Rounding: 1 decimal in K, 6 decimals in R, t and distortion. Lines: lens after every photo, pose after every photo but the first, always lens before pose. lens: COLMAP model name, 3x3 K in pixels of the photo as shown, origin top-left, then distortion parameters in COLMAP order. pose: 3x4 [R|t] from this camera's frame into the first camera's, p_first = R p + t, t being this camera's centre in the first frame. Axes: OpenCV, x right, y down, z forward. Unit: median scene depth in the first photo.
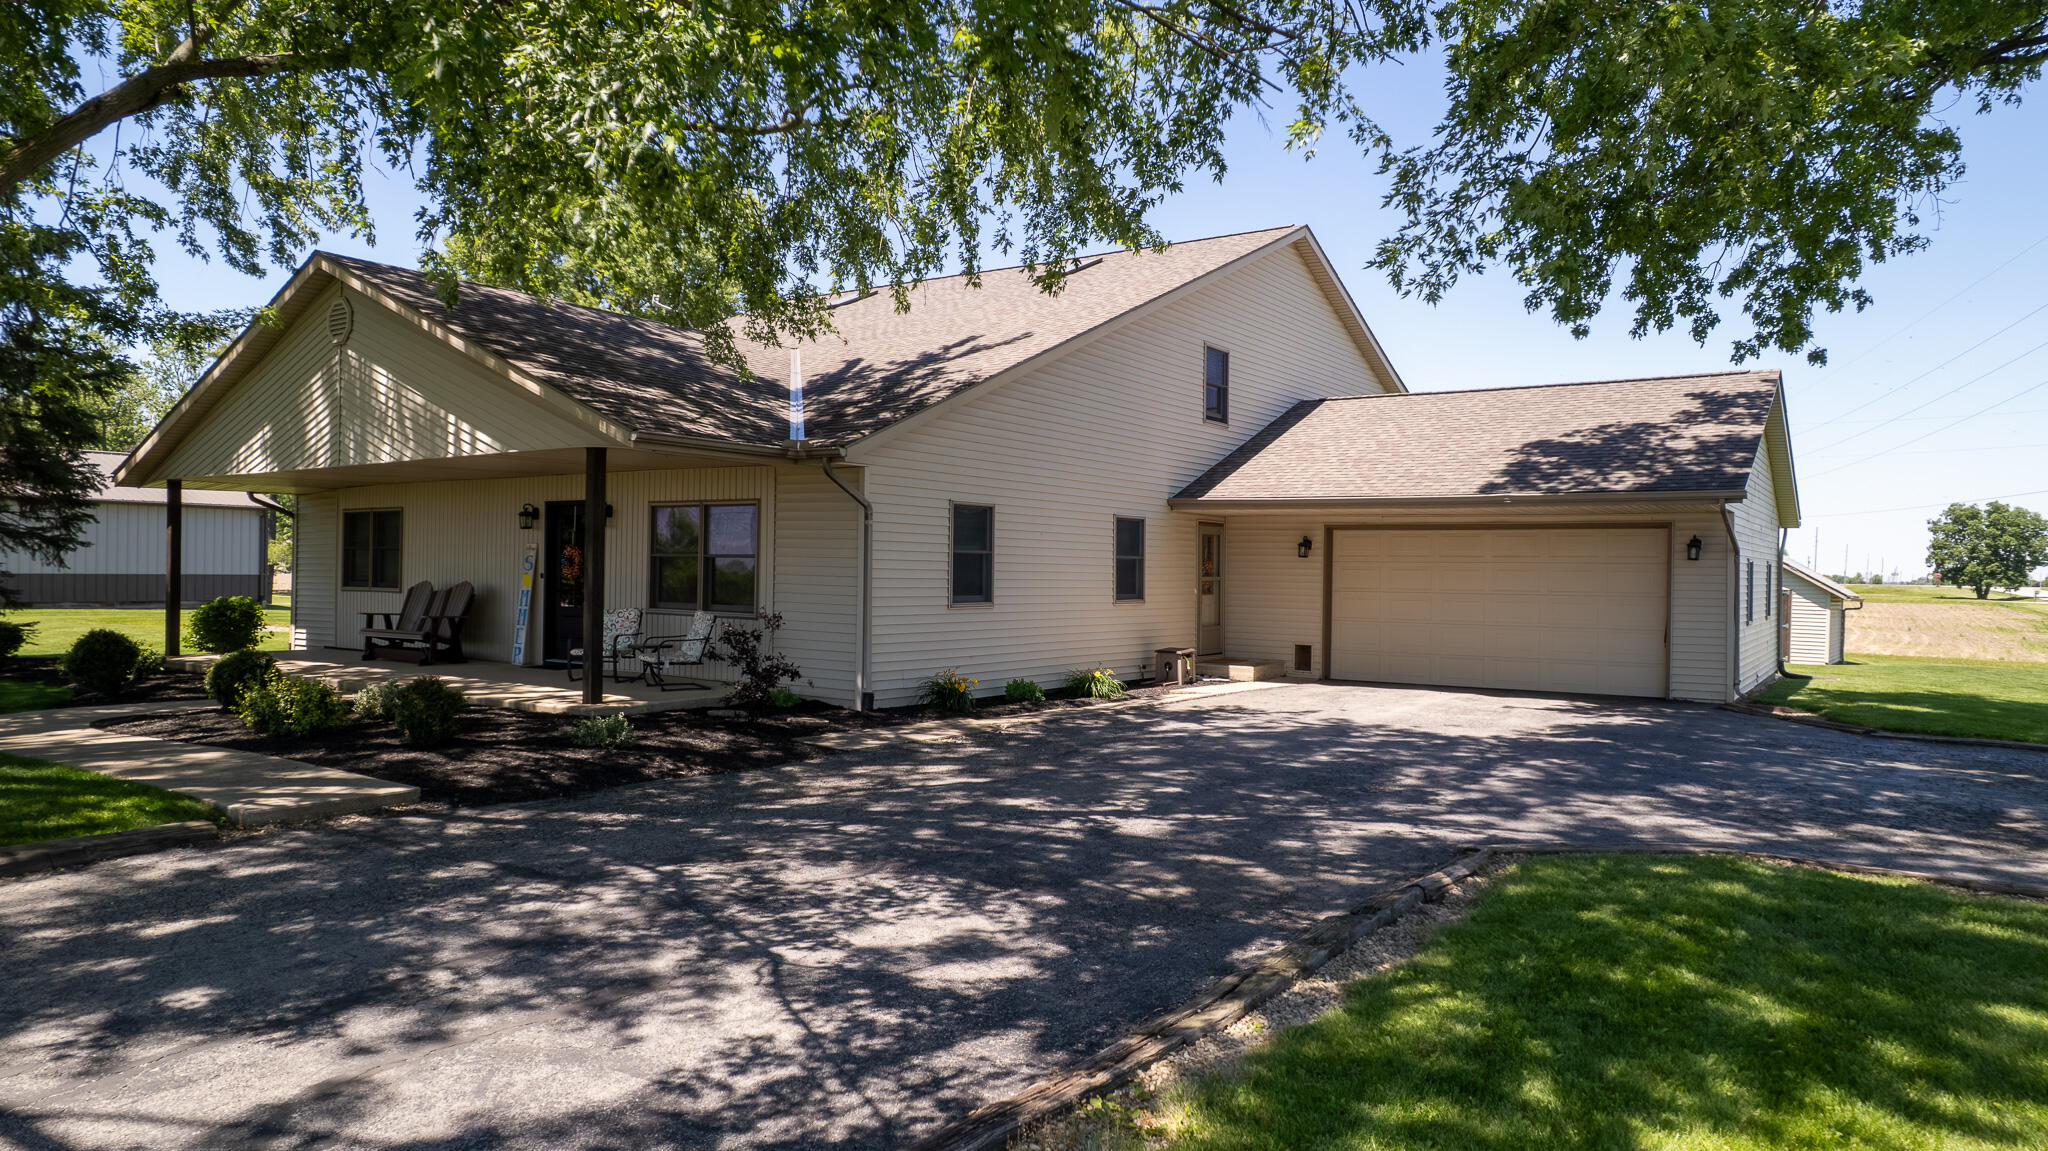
lens RADIAL K [[1312.2, 0, 1021.1], [0, 1312.2, 567.0], [0, 0, 1]] dist [-0.075040, 0.067141]
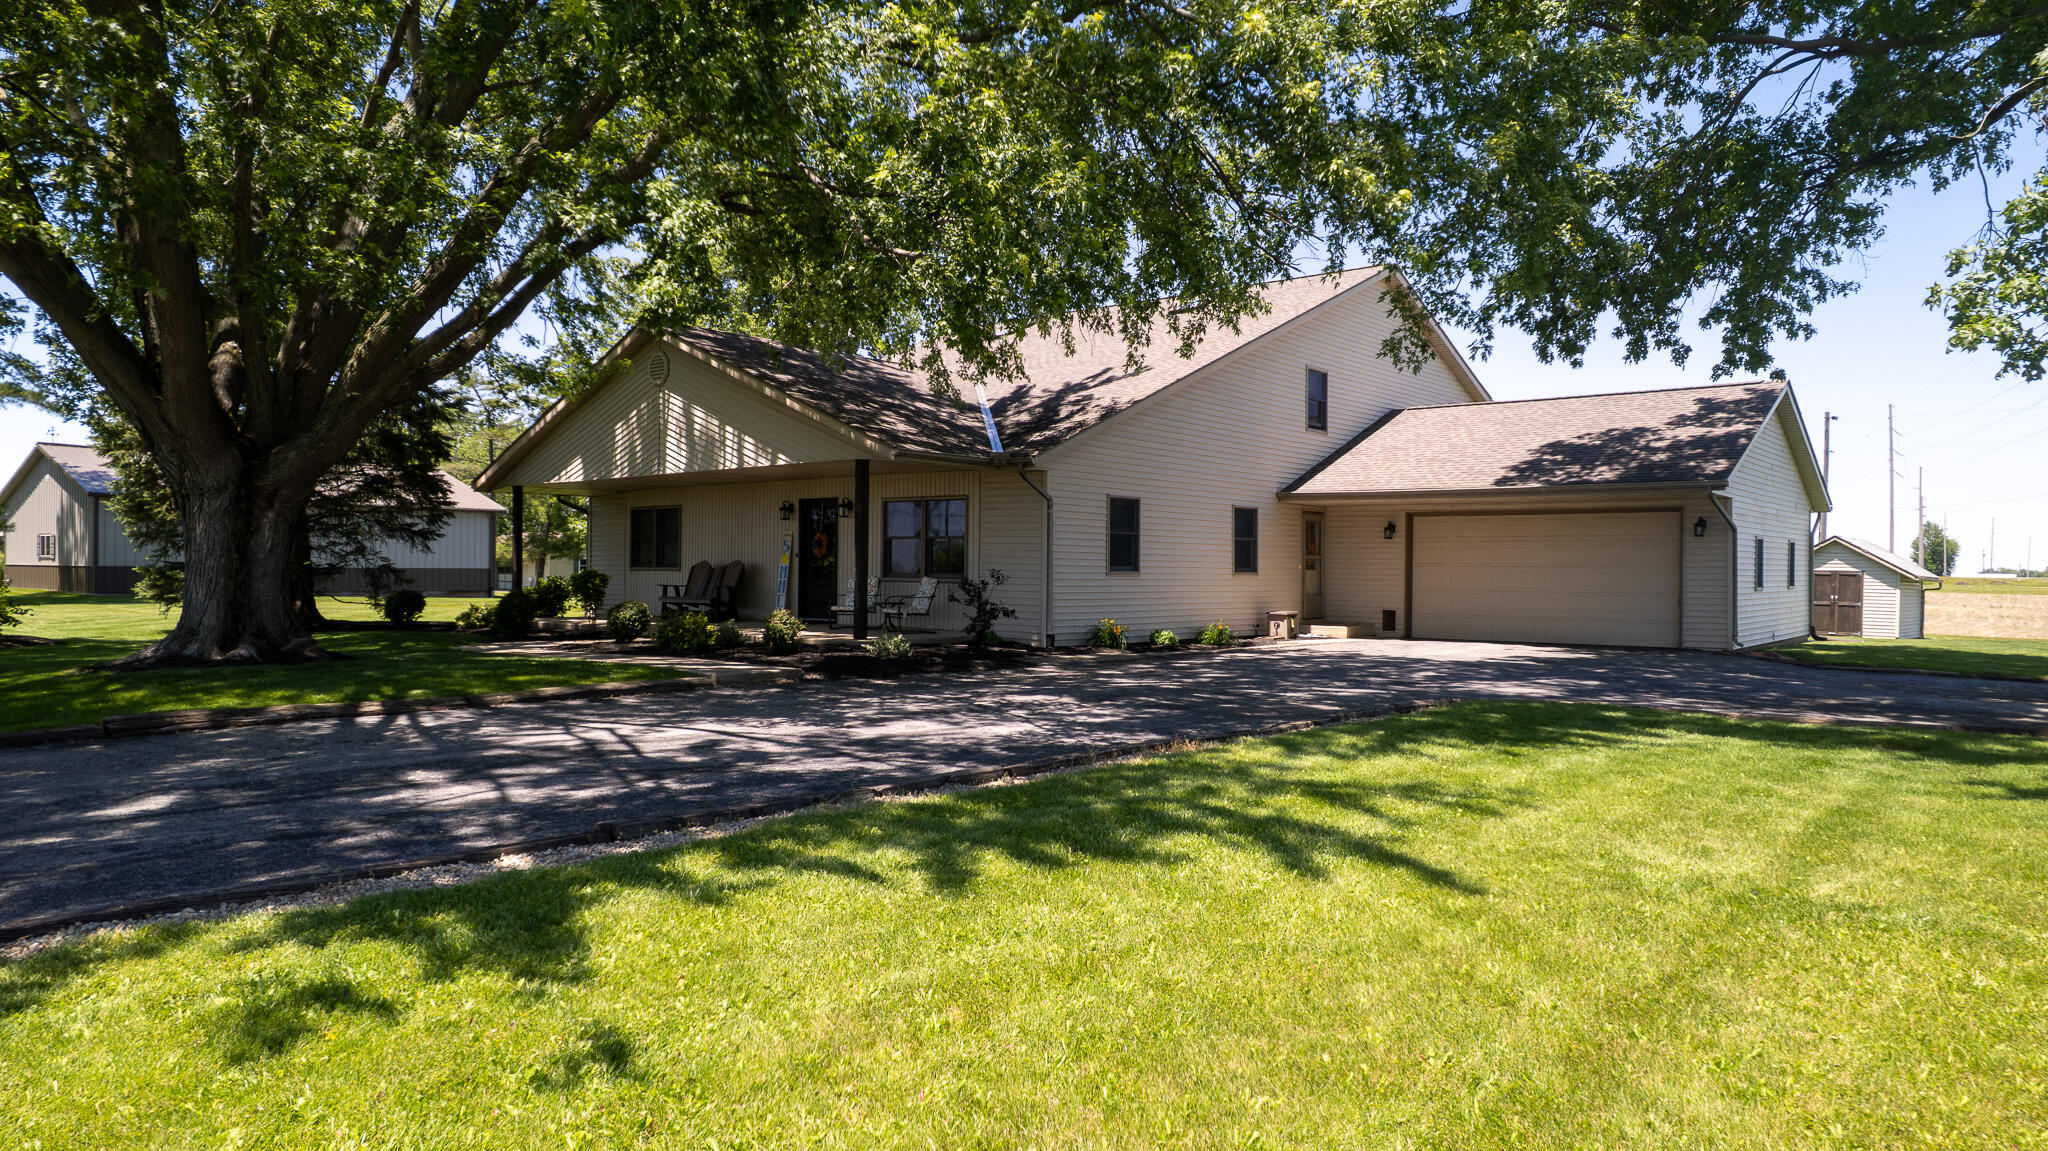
lens RADIAL K [[1312.2, 0, 1021.1], [0, 1312.2, 567.0], [0, 0, 1]] dist [-0.075040, 0.067141]
pose [[0.995111, -0.006039, -0.098581, -0.009332], [0.005996, 0.999982, -0.000730, 0.021560], [0.098584, 0.000135, 0.995129, -0.310691]]
